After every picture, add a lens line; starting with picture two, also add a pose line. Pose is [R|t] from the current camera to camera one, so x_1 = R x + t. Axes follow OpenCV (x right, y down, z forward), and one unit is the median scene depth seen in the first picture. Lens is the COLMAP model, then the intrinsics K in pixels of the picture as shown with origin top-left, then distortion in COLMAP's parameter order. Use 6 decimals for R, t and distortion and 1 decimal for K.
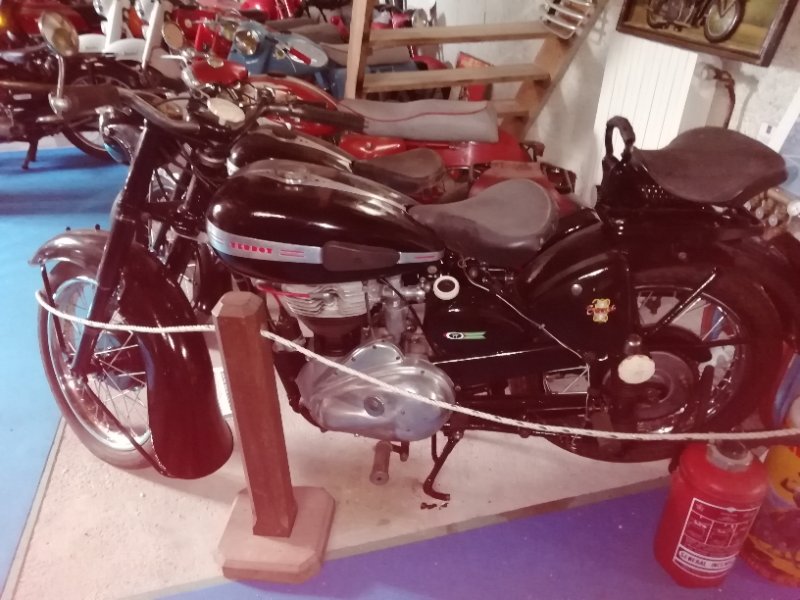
lens RADIAL K [[599.9, 0, 398.4], [0, 599.9, 300.5], [0, 0, 1]] dist [0.008003, 0.001090]
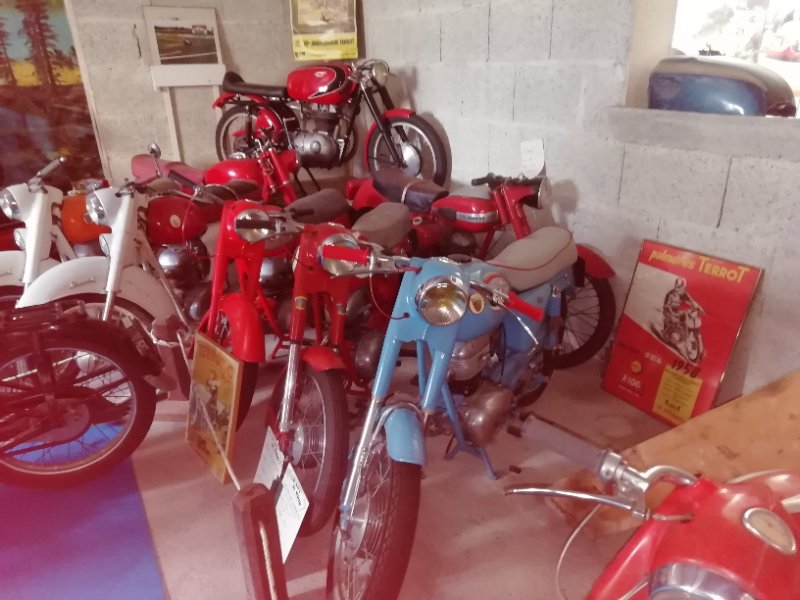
lens RADIAL K [[599.9, 0, 402.3], [0, 599.9, 300.2], [0, 0, 1]] dist [0.008003, 0.001090]
pose [[0.967611, -0.115940, 0.224246, -0.278570], [0.153534, 0.975399, -0.158191, -0.254747], [-0.200389, 0.187497, 0.961608, 0.385972]]
